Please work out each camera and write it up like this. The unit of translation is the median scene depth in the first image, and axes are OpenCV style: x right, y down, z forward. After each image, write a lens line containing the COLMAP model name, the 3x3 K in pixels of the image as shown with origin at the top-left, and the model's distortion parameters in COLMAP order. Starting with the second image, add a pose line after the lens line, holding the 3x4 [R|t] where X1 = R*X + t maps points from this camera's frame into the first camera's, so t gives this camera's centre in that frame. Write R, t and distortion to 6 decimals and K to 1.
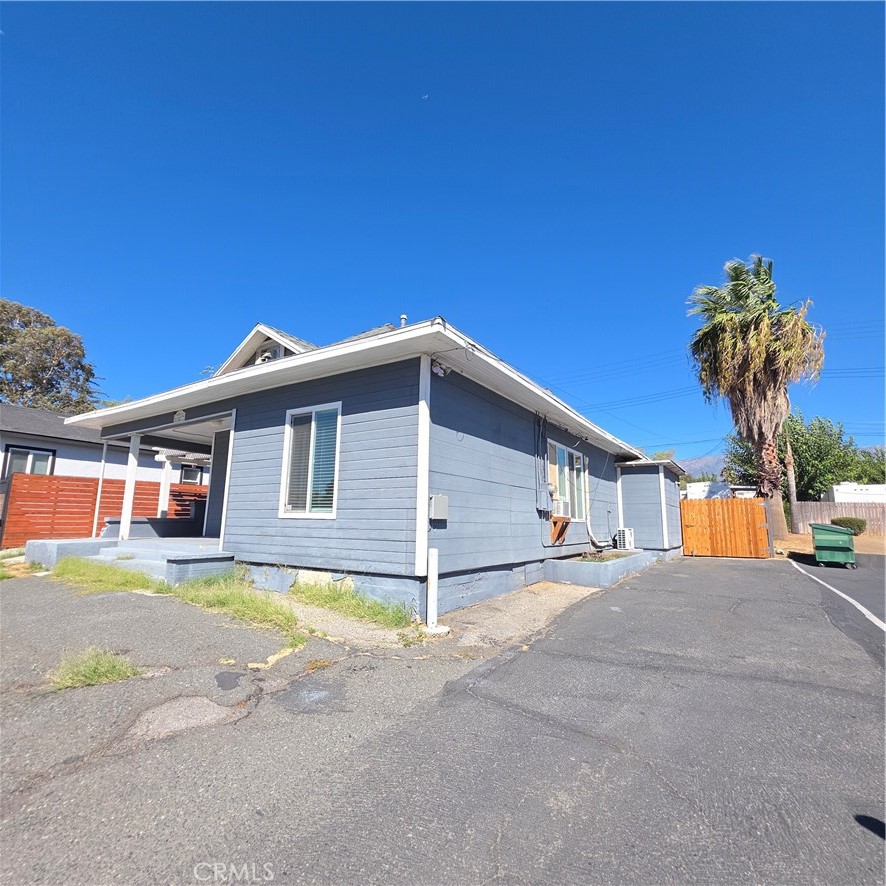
lens RADIAL K [[475.2, 0, 443.0], [0, 475.2, 443.7], [0, 0, 1]] dist [-0.005781, 0.002150]
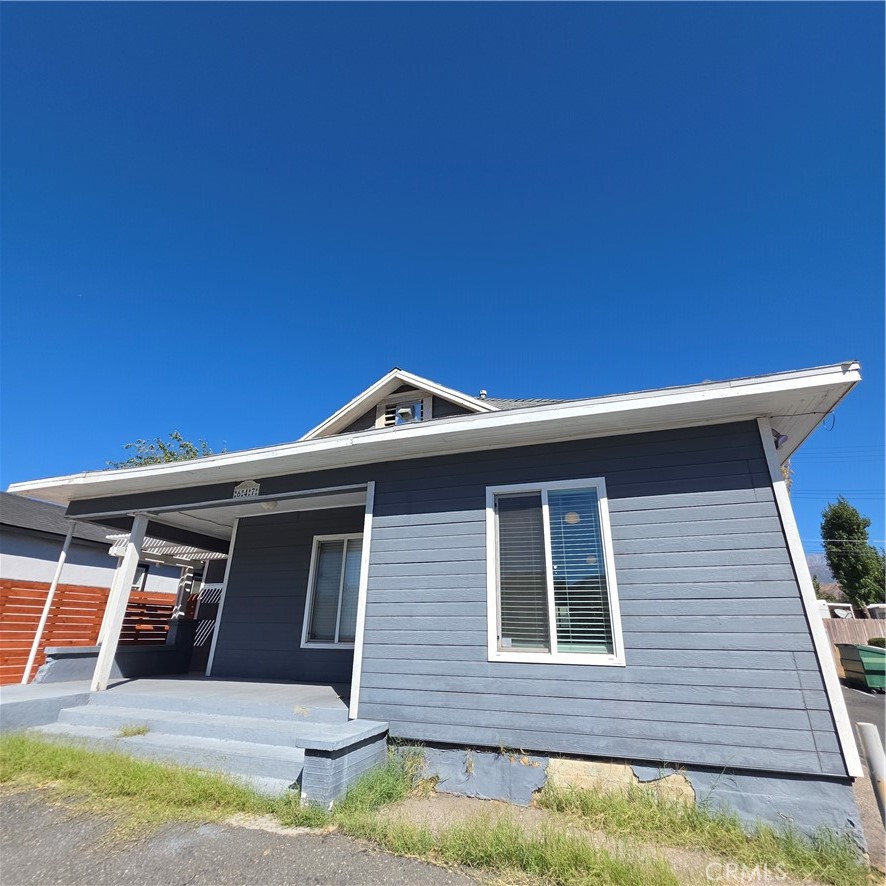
lens RADIAL K [[475.2, 0, 442.5], [0, 475.2, 440.6], [0, 0, 1]] dist [-0.005781, 0.002150]
pose [[0.974719, 0.082596, 0.207609, -0.558535], [-0.035181, 0.974310, -0.222448, 0.018243], [-0.220649, 0.209520, 0.952584, 0.373800]]
